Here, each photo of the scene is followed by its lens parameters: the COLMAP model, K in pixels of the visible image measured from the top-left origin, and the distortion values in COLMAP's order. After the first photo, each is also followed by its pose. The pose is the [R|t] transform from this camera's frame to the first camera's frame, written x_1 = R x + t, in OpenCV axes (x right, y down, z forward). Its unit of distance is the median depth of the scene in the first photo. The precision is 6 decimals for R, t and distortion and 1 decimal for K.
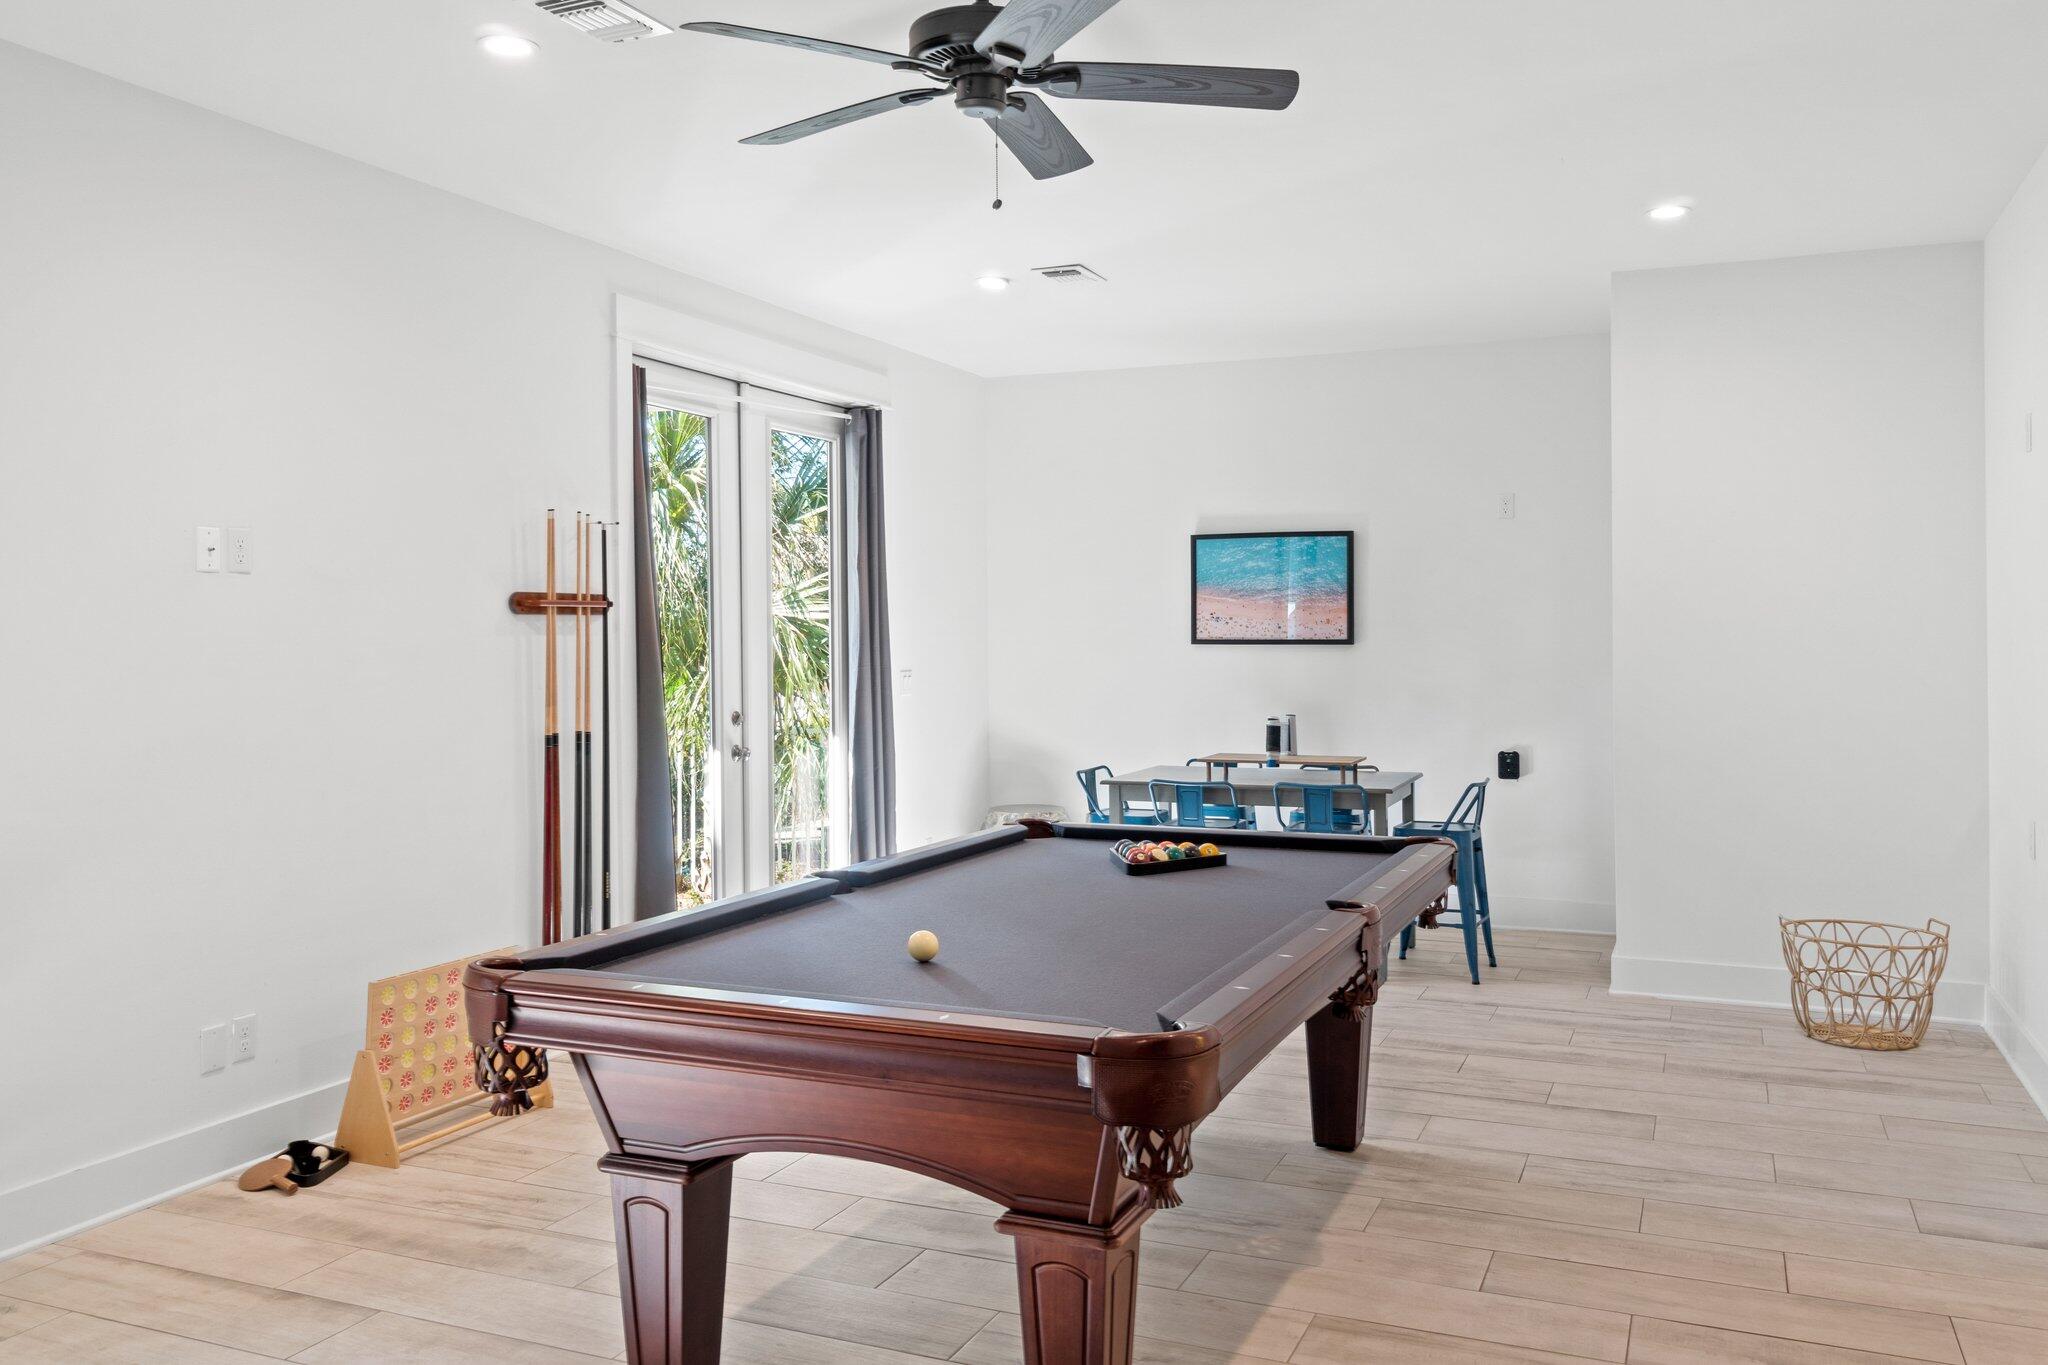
lens RADIAL K [[1592.9, 0, 1022.1], [0, 1592.9, 655.7], [0, 0, 1]] dist [0.001242, -0.000190]
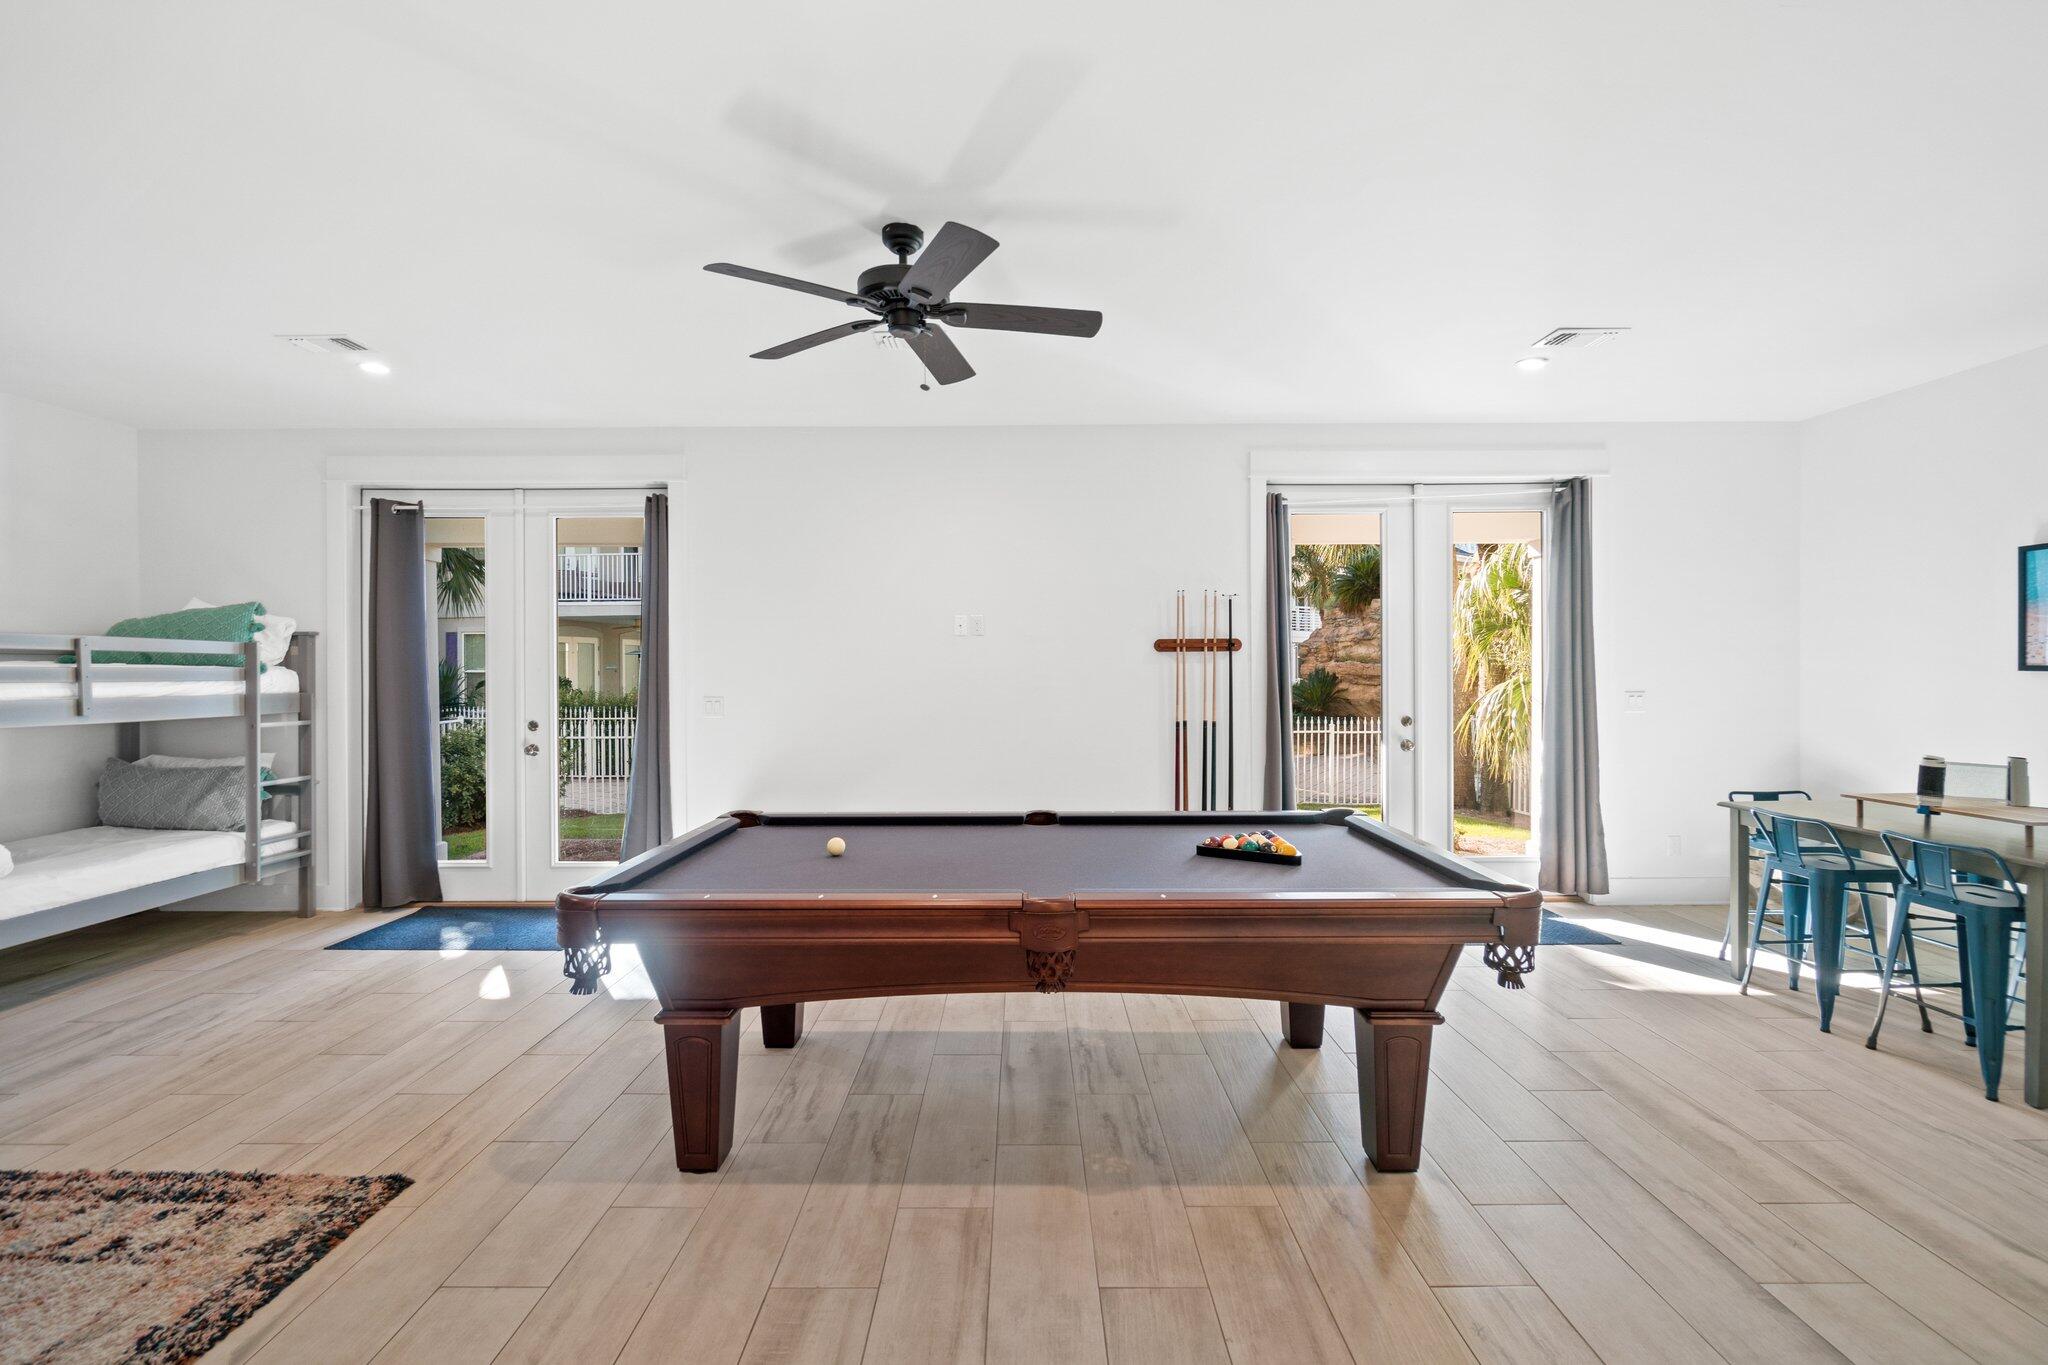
lens RADIAL K [[881.9, 0, 1024.0], [0, 881.9, 682.5], [0, 0, 1]] dist [0.000677, 0.000274]
pose [[0.403434, 0.018559, -0.914820, 0.499399], [-0.007990, 0.999828, 0.016760, -0.006954], [0.914974, 0.000548, 0.403513, 0.452400]]
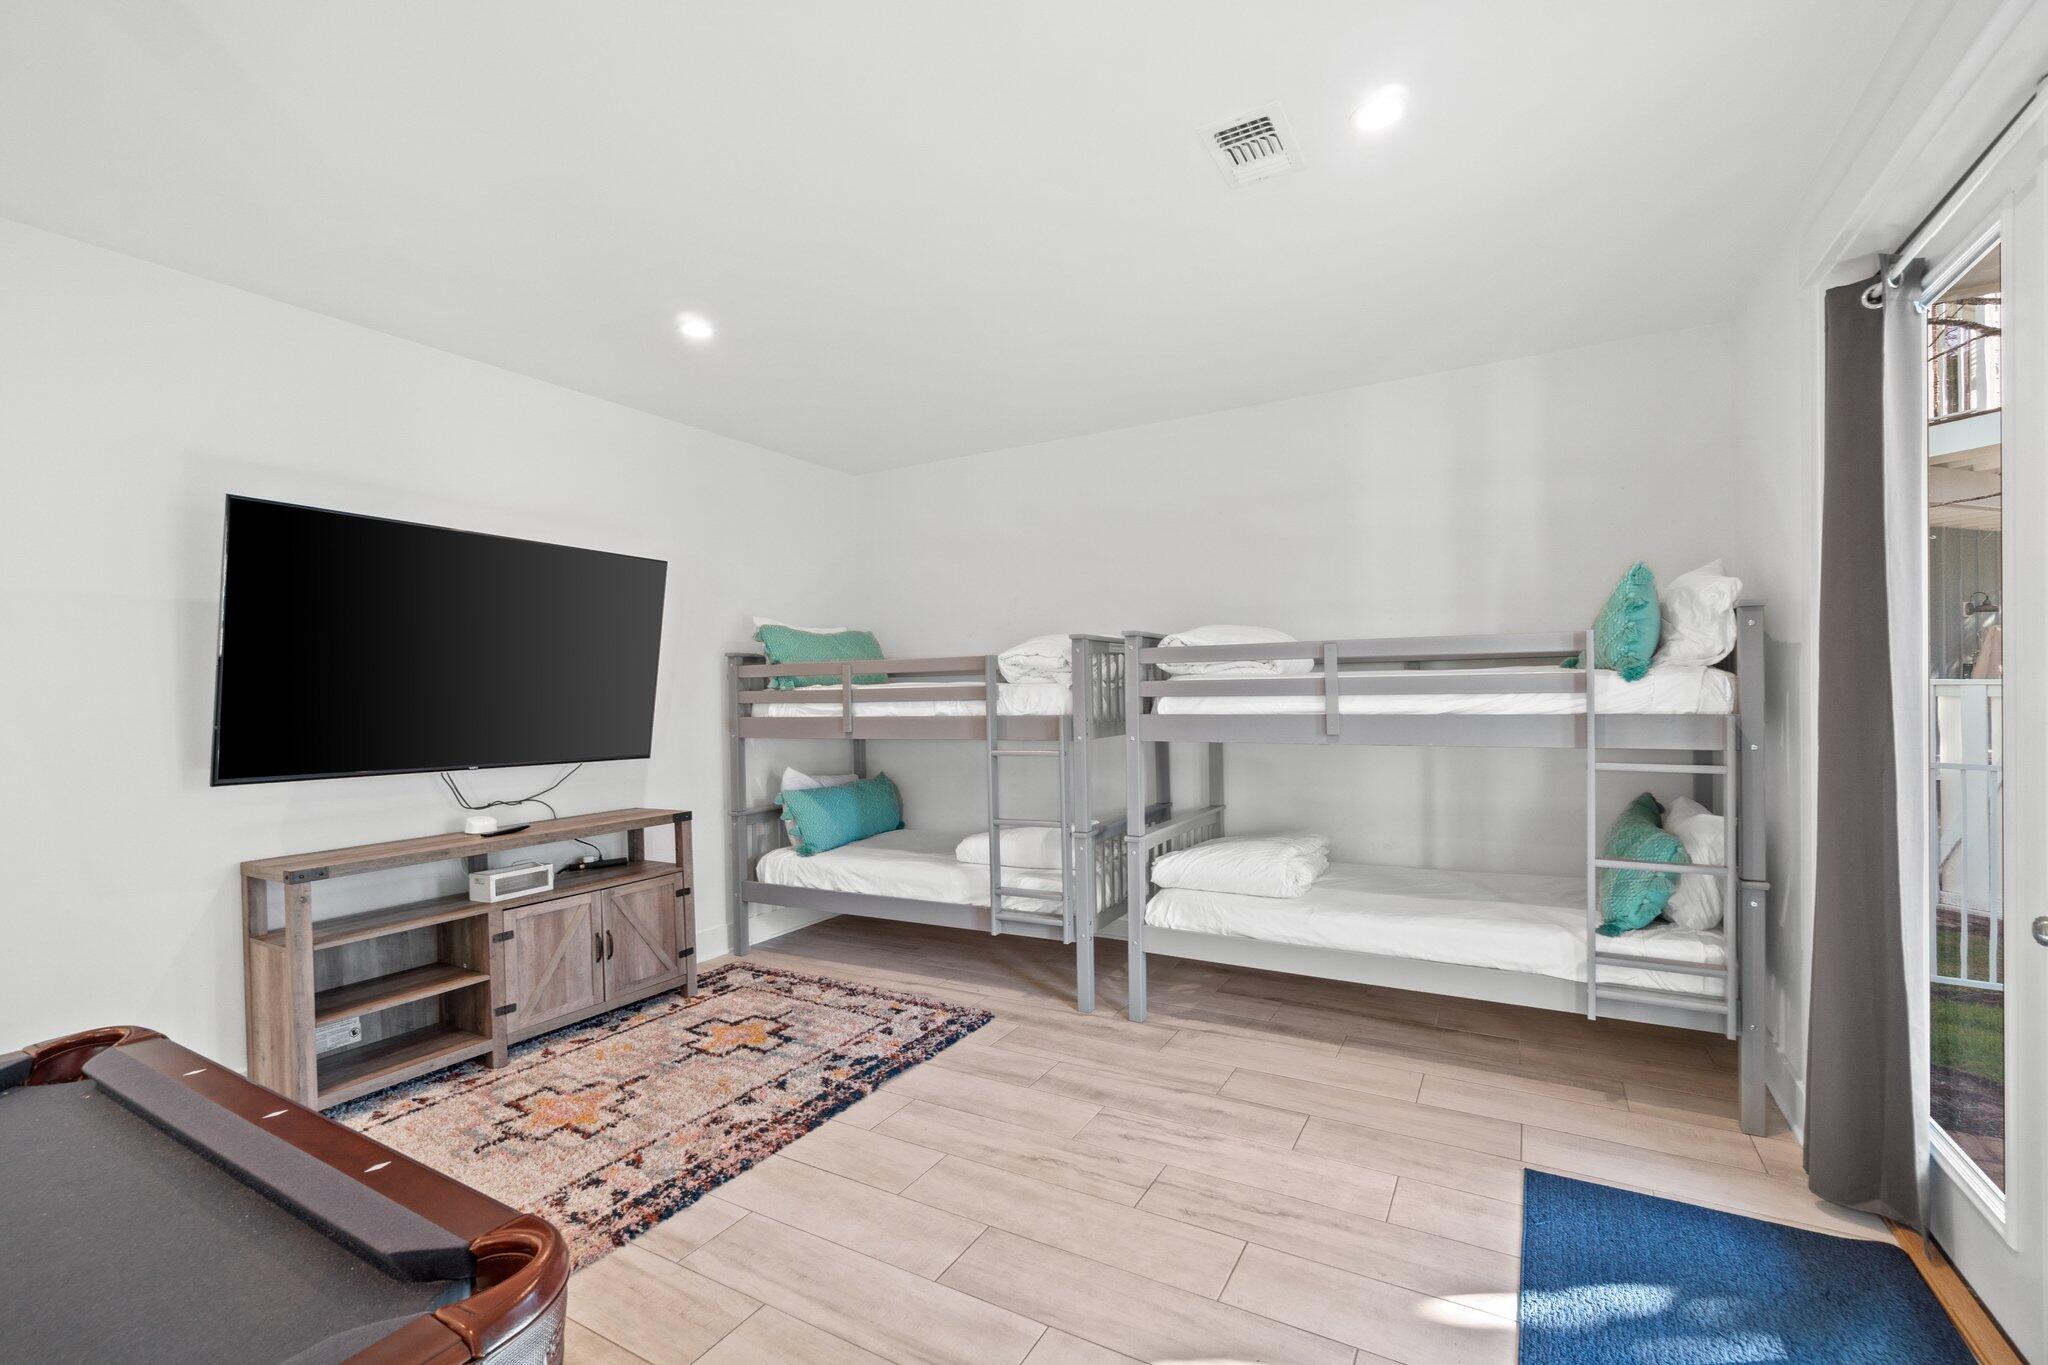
lens RADIAL K [[881.9, 0, 1024.0], [0, 881.9, 682.5], [0, 0, 1]] dist [0.000677, 0.000274]
pose [[-0.992529, 0.028672, 0.118594, -0.292505], [0.028397, 0.999589, -0.004010, -0.001581], [-0.118660, -0.000612, -0.992935, 0.671643]]
